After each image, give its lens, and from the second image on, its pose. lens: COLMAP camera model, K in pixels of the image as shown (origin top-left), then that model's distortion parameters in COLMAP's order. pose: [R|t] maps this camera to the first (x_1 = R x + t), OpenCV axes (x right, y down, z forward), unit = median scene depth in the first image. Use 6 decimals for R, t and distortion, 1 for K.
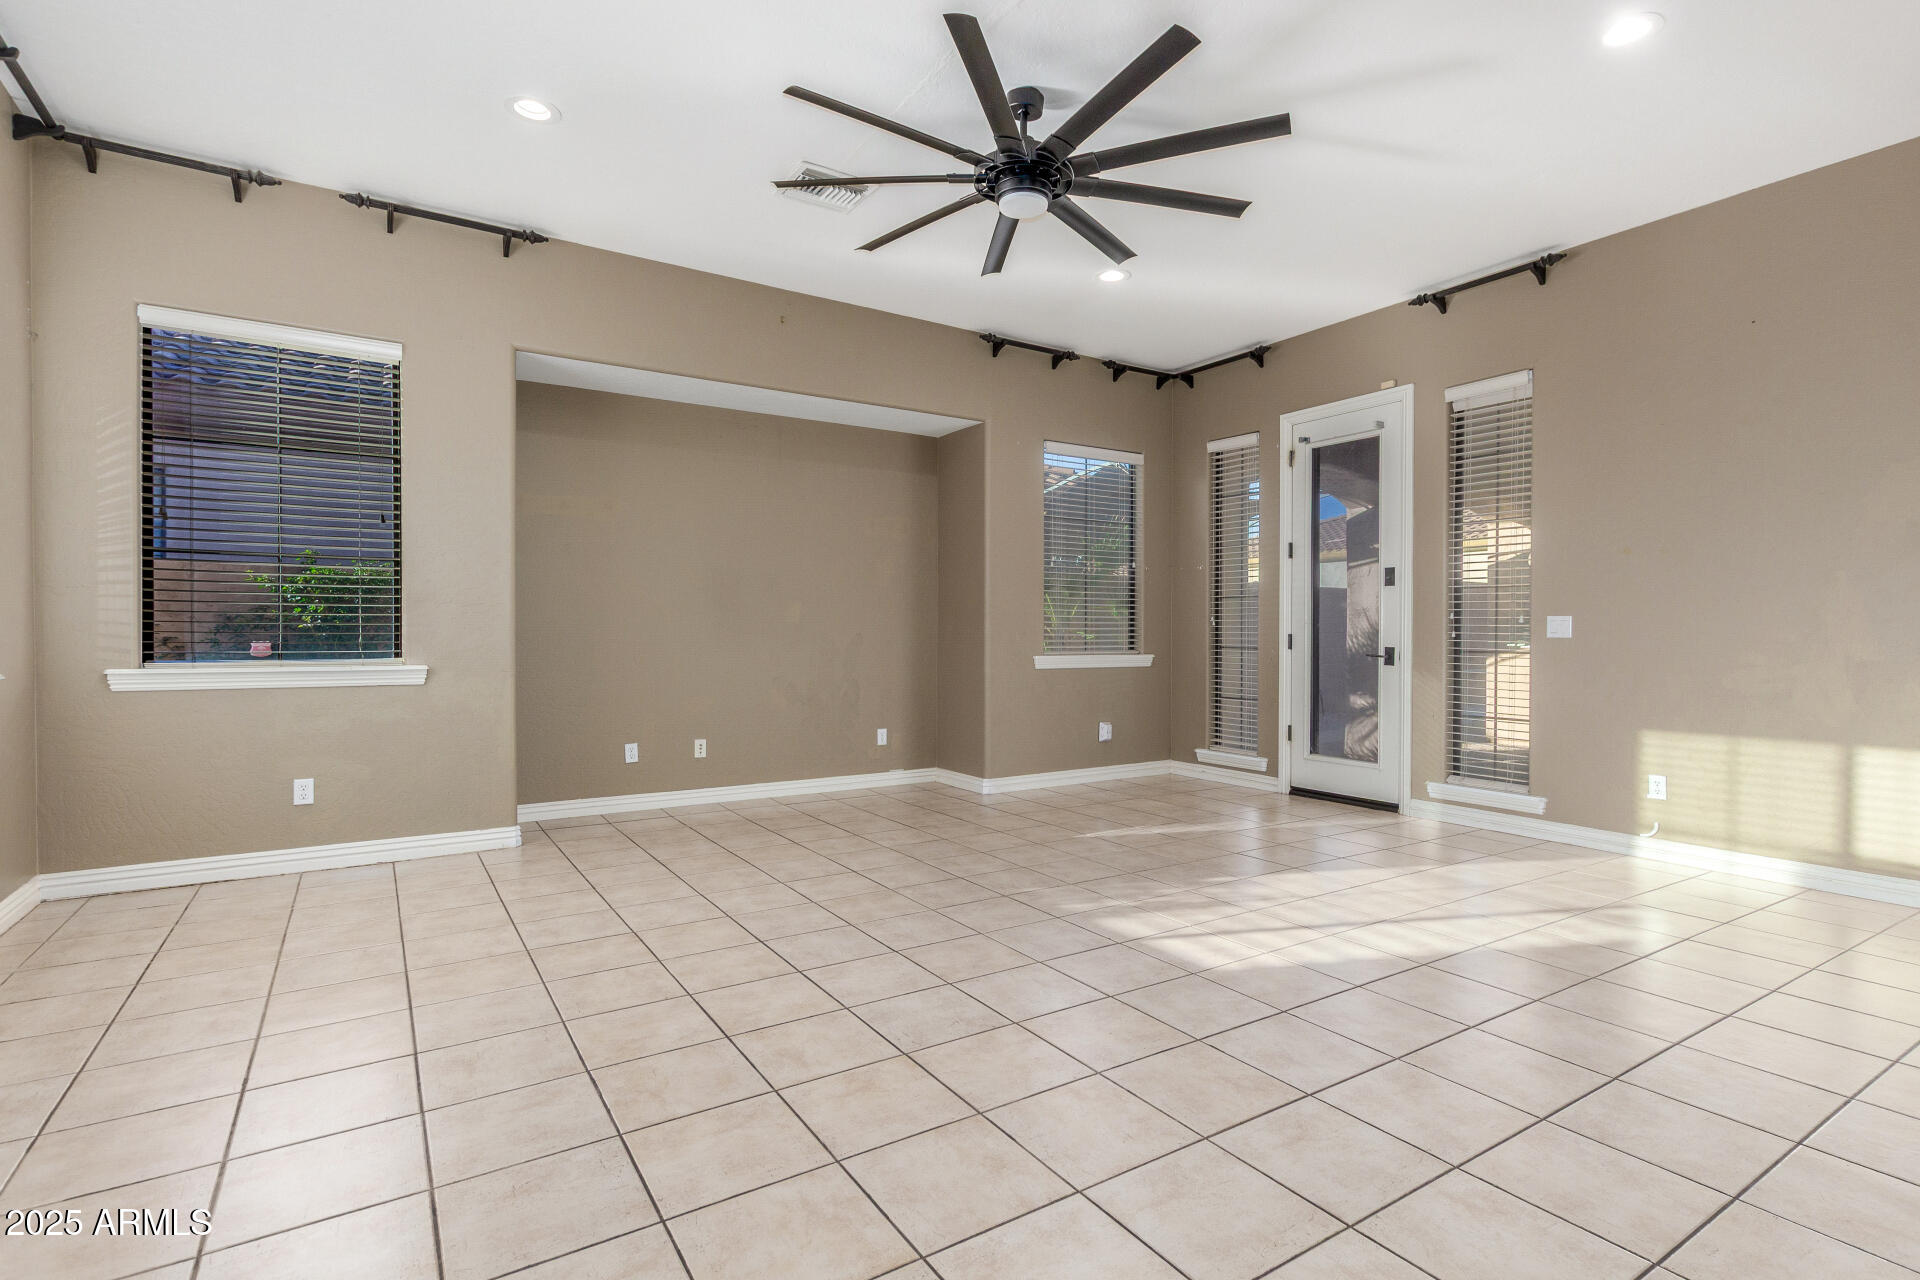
lens RADIAL K [[918.7, 0, 972.6], [0, 918.7, 637.1], [0, 0, 1]] dist [0.010016, -0.000936]
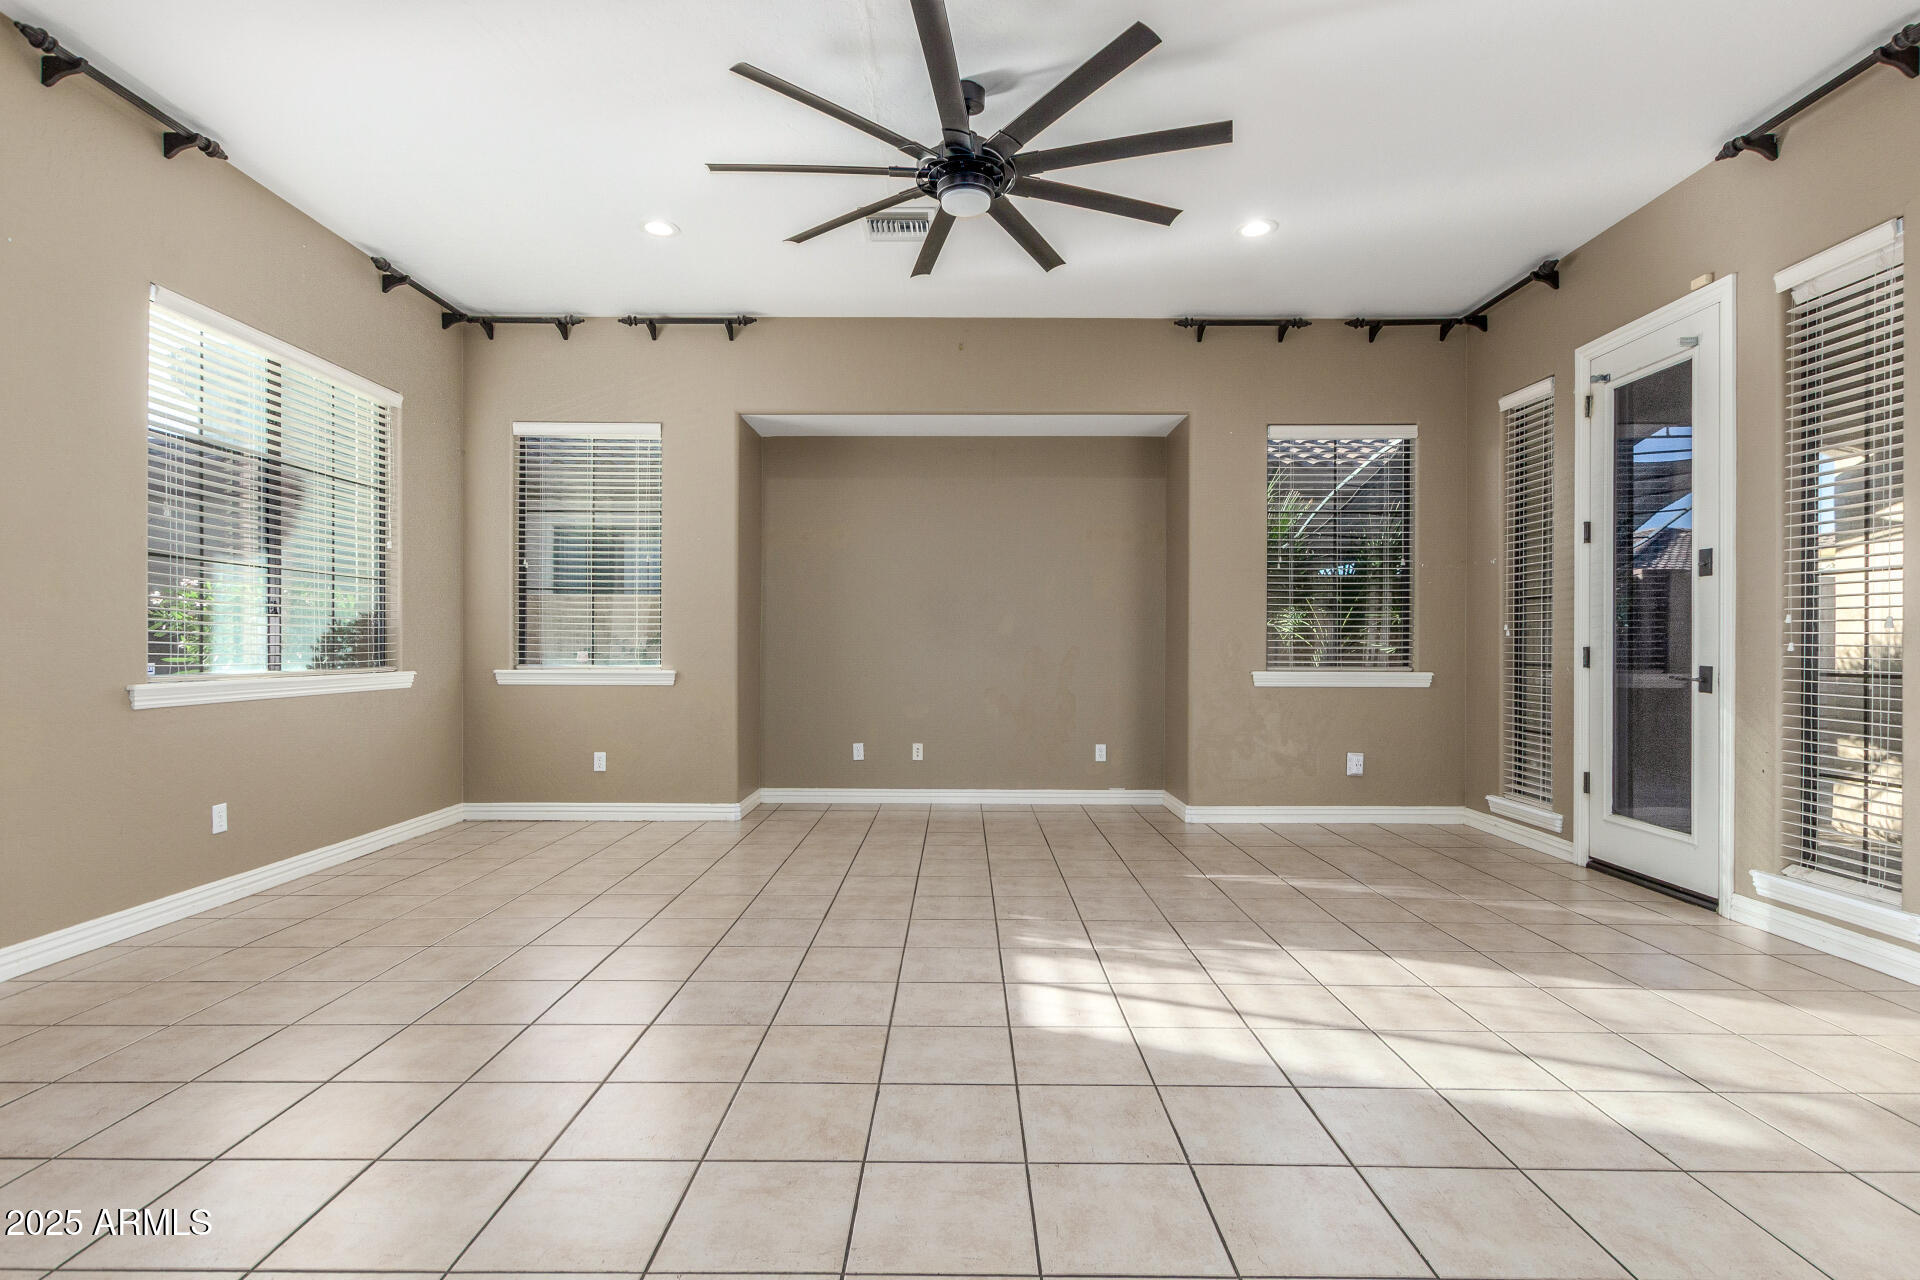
lens RADIAL K [[929.9, 0, 960.0], [0, 929.9, 640.0], [0, 0, 1]] dist [0.019342, -0.008812]
pose [[0.832155, -0.003847, -0.554530, 0.397270], [-0.002746, 0.999935, -0.011058, 0.001128], [0.554536, 0.010725, 0.832090, 0.123911]]
